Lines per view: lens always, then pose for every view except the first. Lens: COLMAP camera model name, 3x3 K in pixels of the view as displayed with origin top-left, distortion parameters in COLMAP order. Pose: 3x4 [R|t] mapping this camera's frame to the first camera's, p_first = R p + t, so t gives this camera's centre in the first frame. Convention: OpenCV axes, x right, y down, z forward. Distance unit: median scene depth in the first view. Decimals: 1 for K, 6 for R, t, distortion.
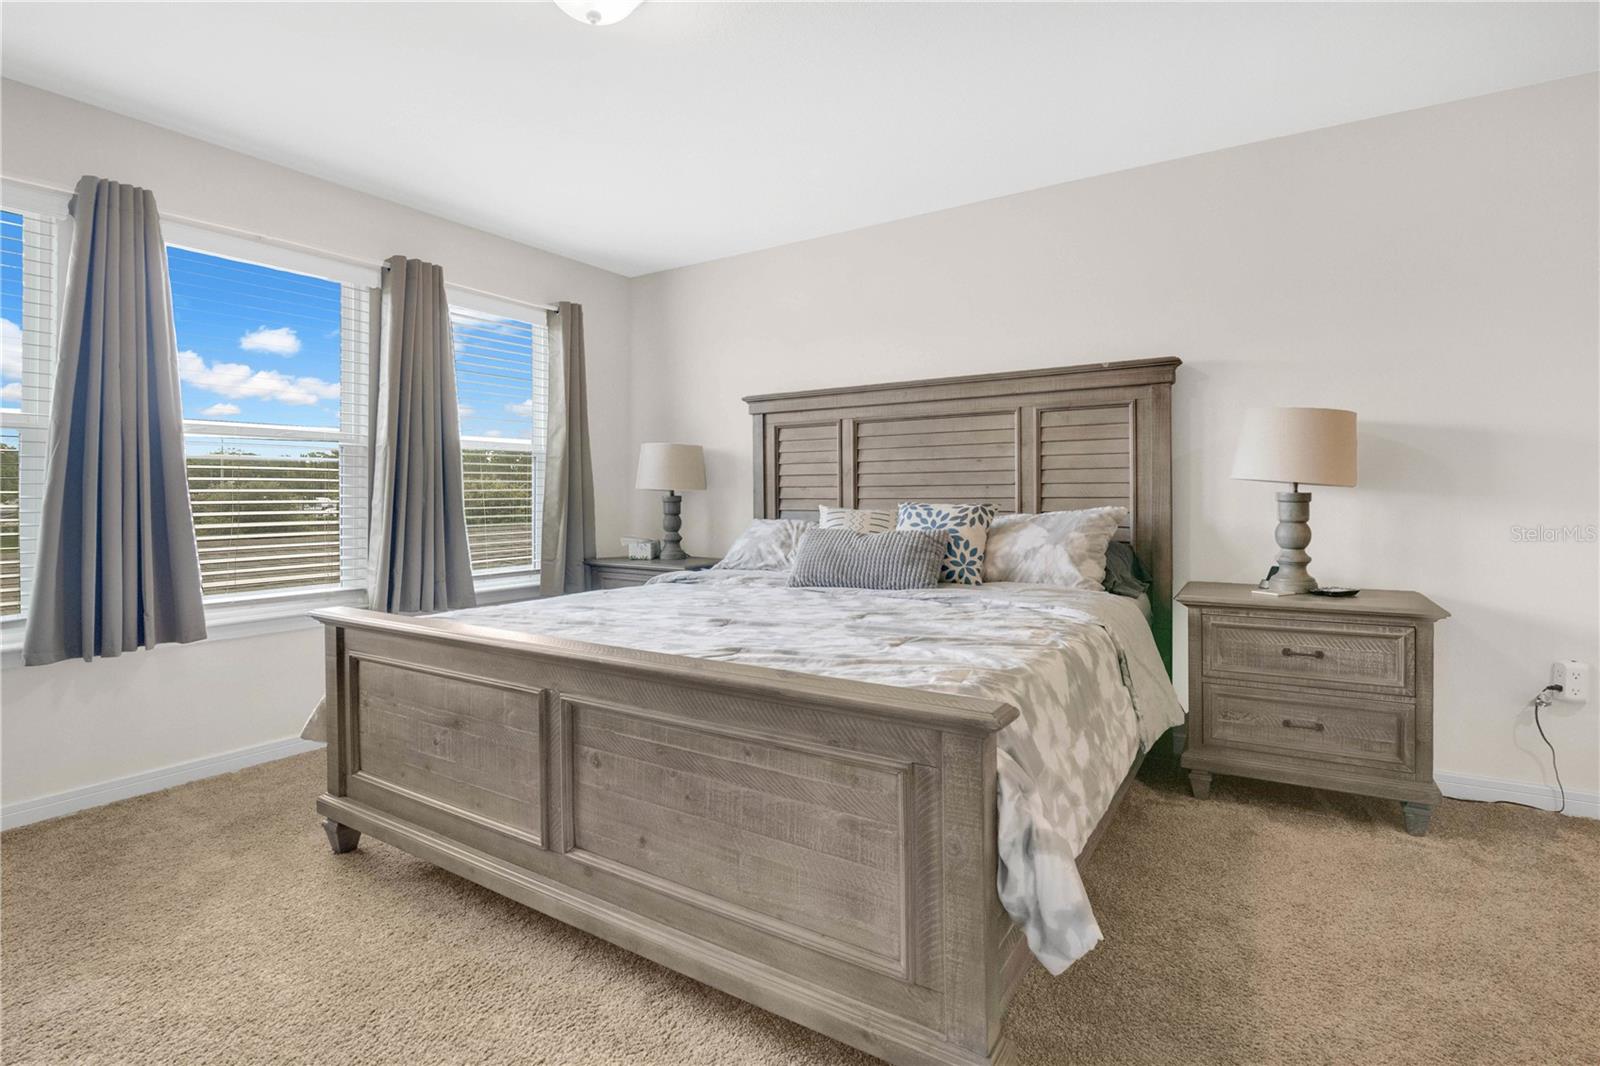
lens RADIAL K [[736.2, 0, 869.8], [0, 736.2, 494.4], [0, 0, 1]] dist [-0.002005, 0.000082]
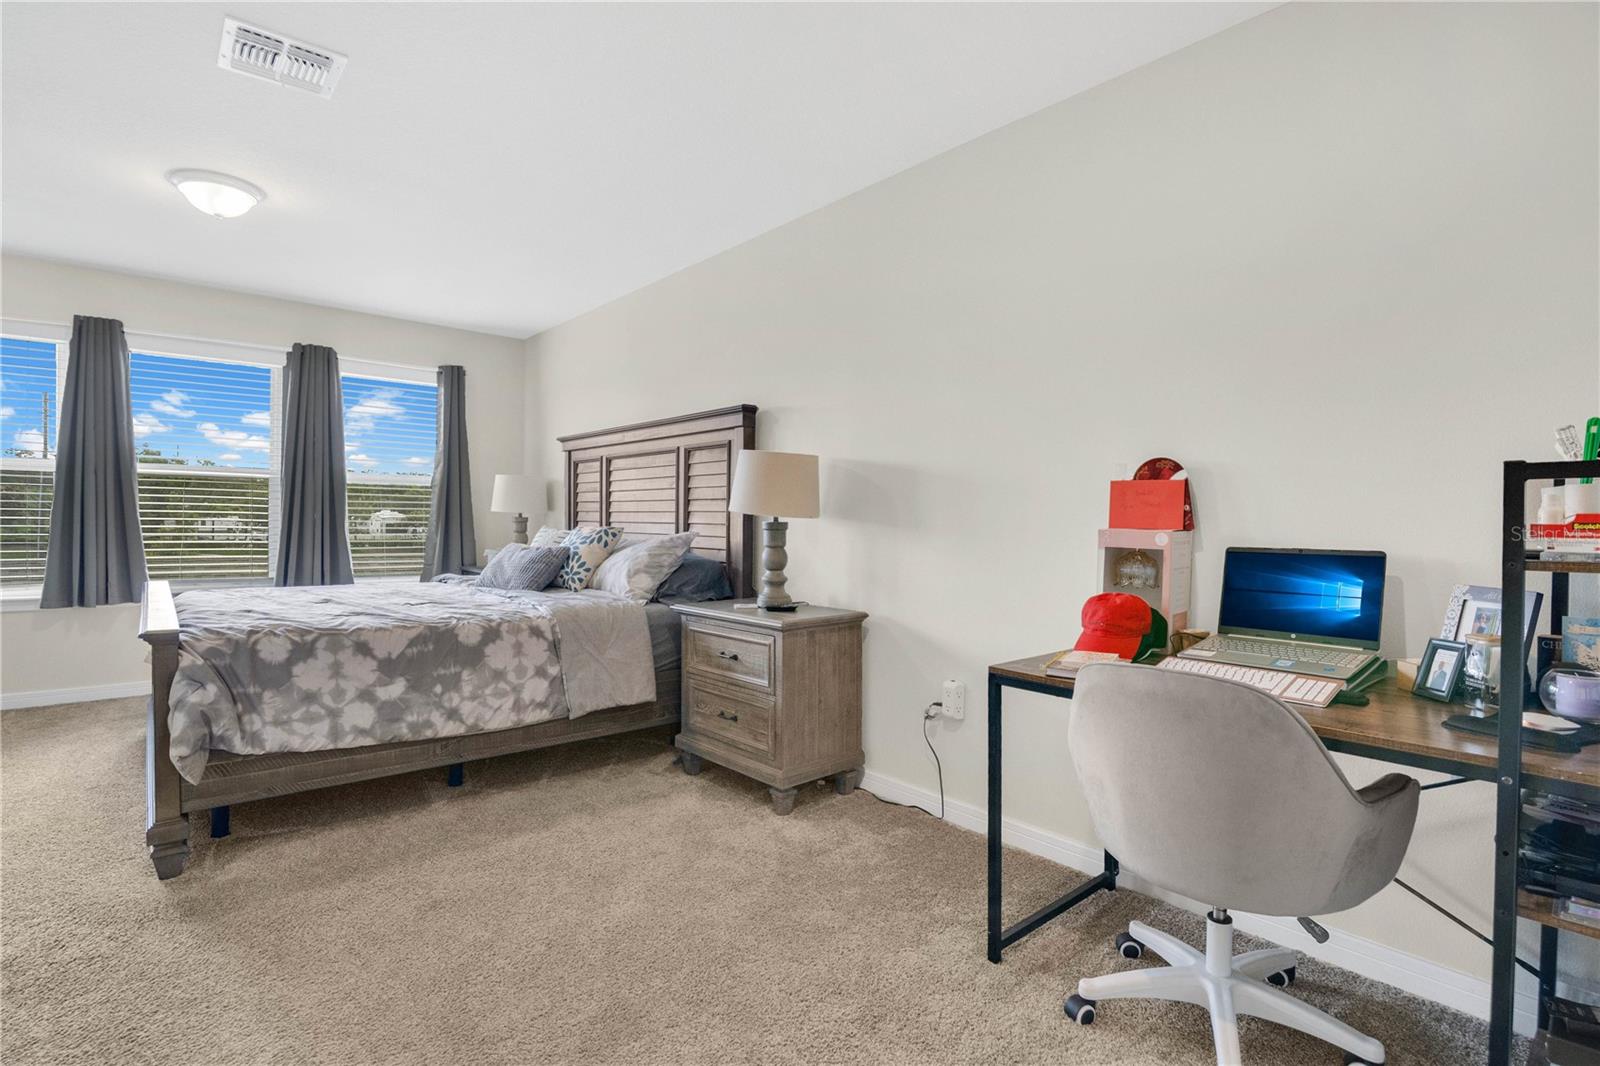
lens RADIAL K [[774.2, 0, 832.4], [0, 774.2, 515.2], [0, 0, 1]] dist [-0.000512, -0.000058]
pose [[0.952779, 0.016774, -0.303202, 0.838409], [-0.019210, 0.999803, -0.005053, -0.006804], [0.303057, 0.010639, 0.952913, -0.111314]]
